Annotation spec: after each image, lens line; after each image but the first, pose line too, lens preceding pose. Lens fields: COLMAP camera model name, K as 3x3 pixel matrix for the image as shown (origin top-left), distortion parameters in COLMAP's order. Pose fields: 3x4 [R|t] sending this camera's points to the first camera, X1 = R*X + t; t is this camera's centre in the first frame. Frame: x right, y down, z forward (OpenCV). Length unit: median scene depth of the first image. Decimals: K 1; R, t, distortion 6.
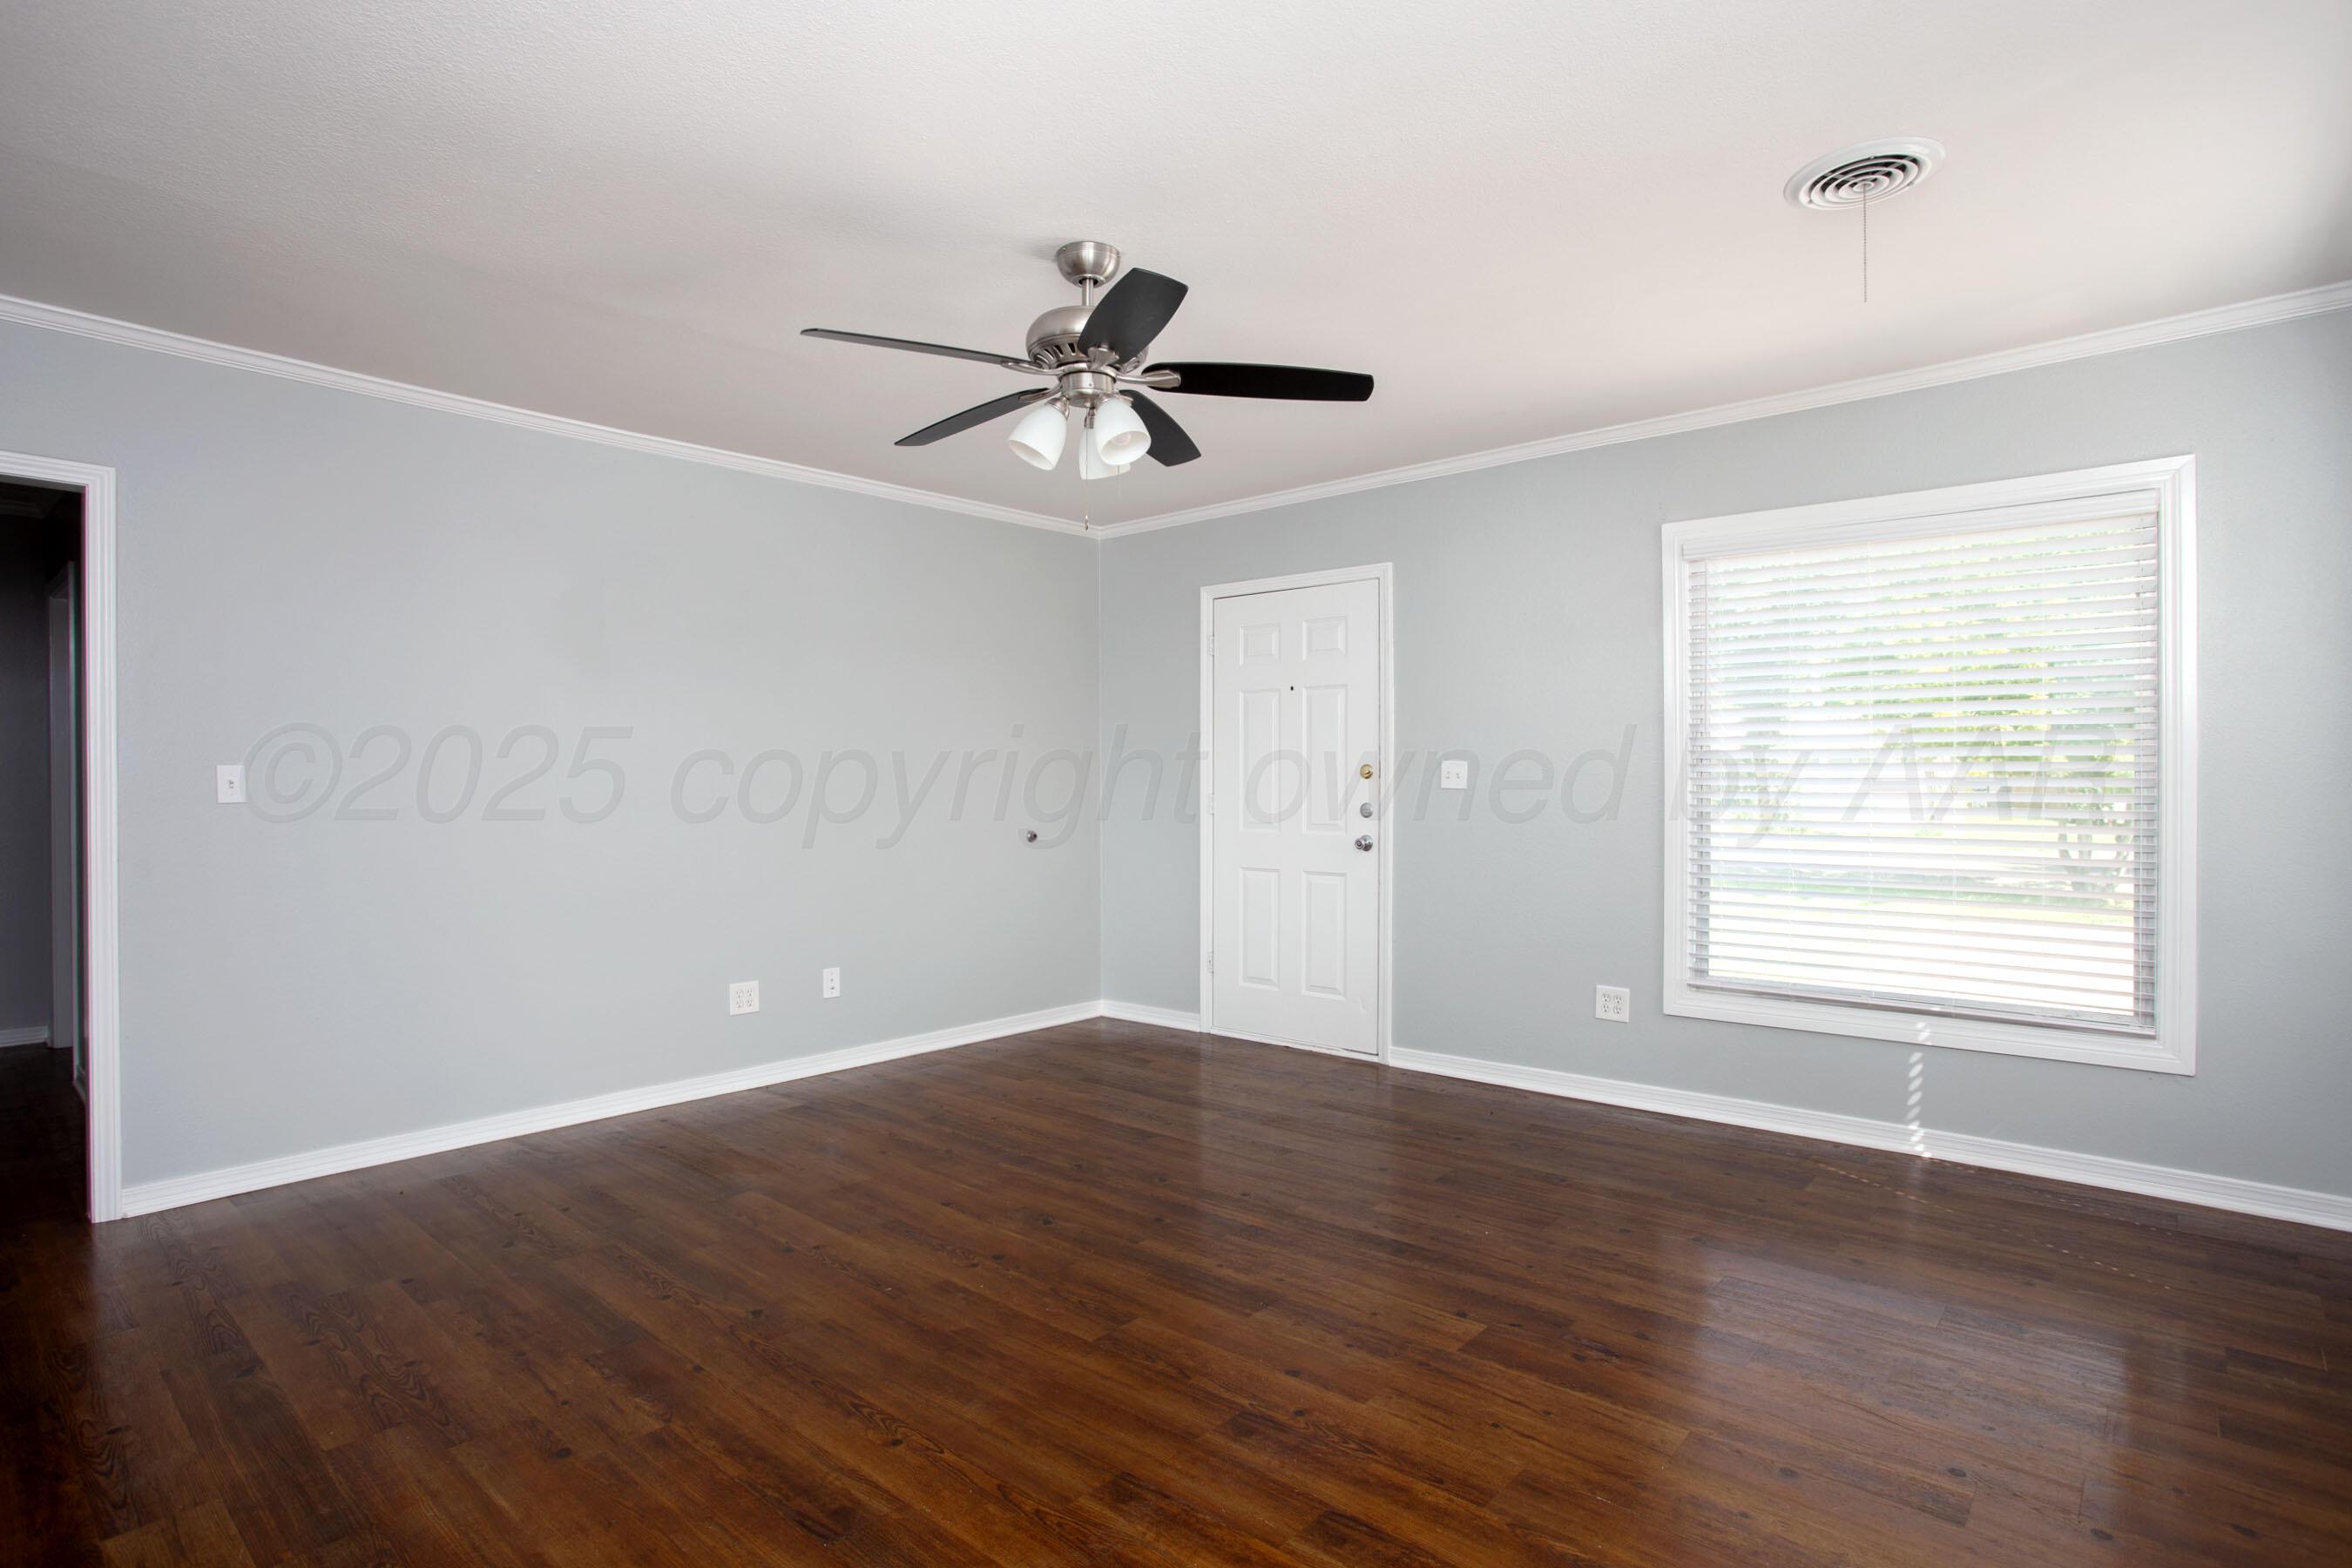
lens RADIAL K [[1162.2, 0, 1205.4], [0, 1162.2, 781.3], [0, 0, 1]] dist [-0.067715, 0.026696]
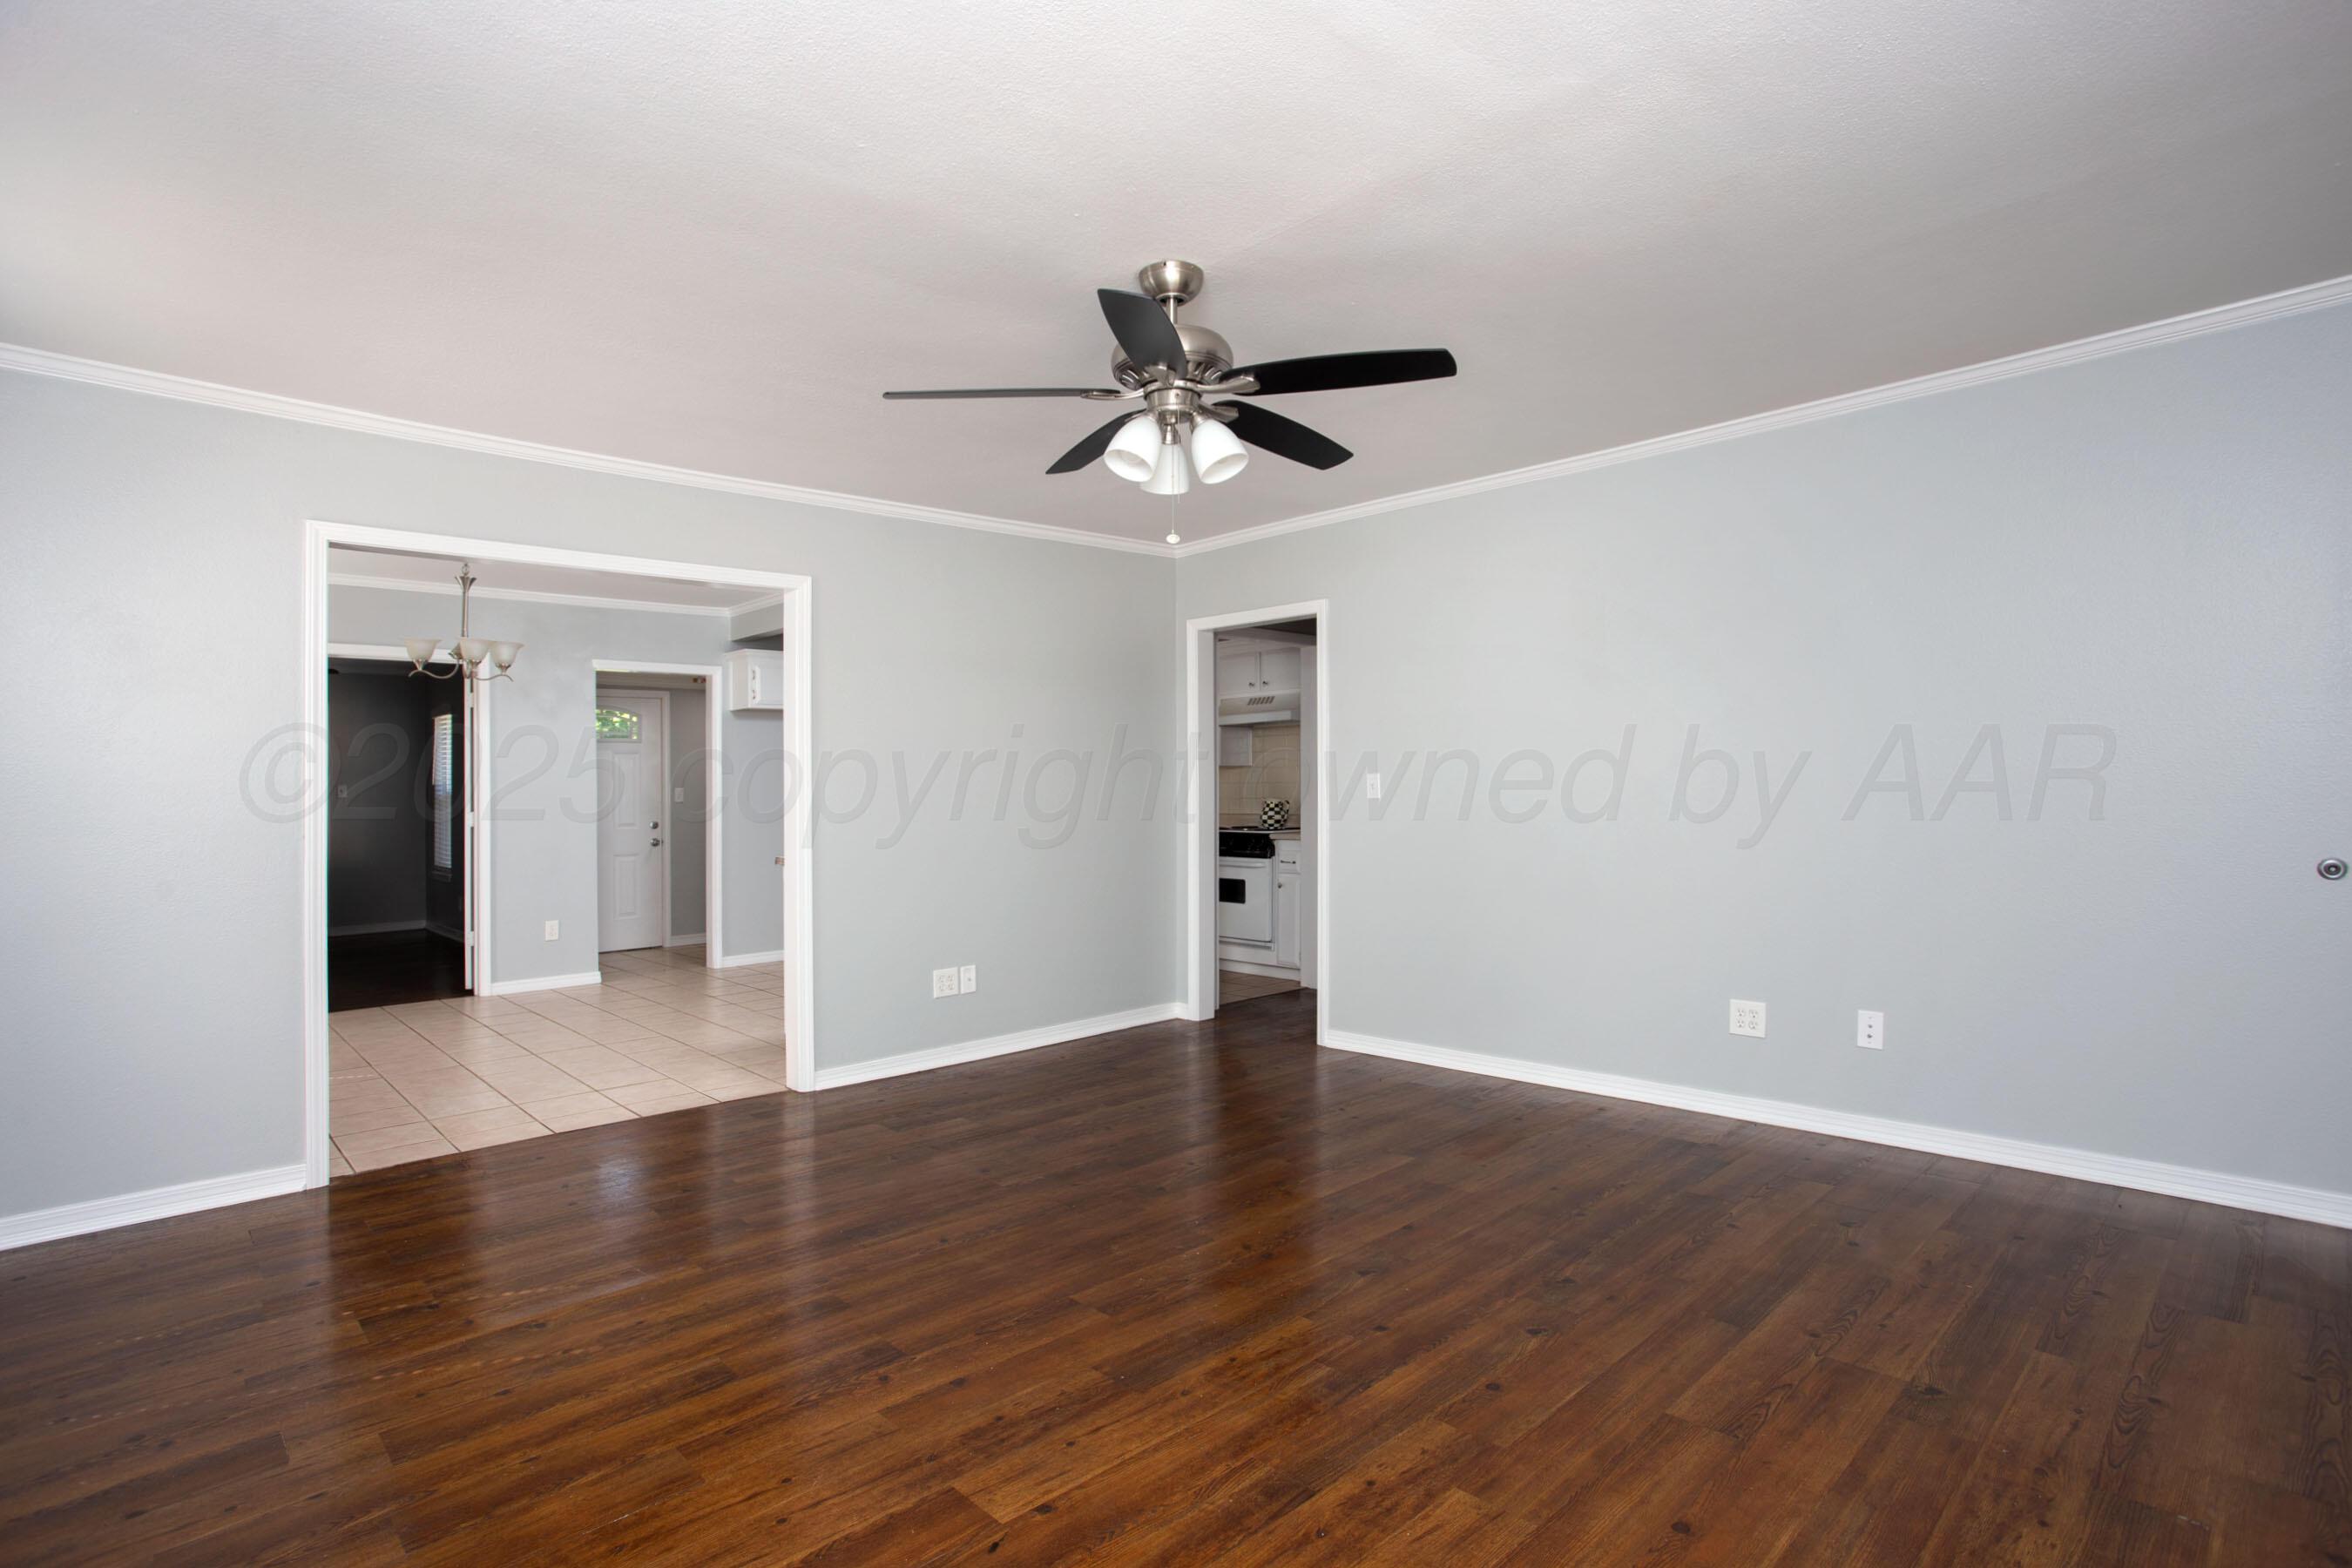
lens RADIAL K [[1162.2, 0, 1205.4], [0, 1162.2, 781.3], [0, 0, 1]] dist [-0.067715, 0.026696]
pose [[-0.075178, -0.003795, -0.997163, 0.775403], [0.017473, 0.999834, -0.005122, -0.000888], [0.997017, -0.017809, -0.075099, 0.950439]]
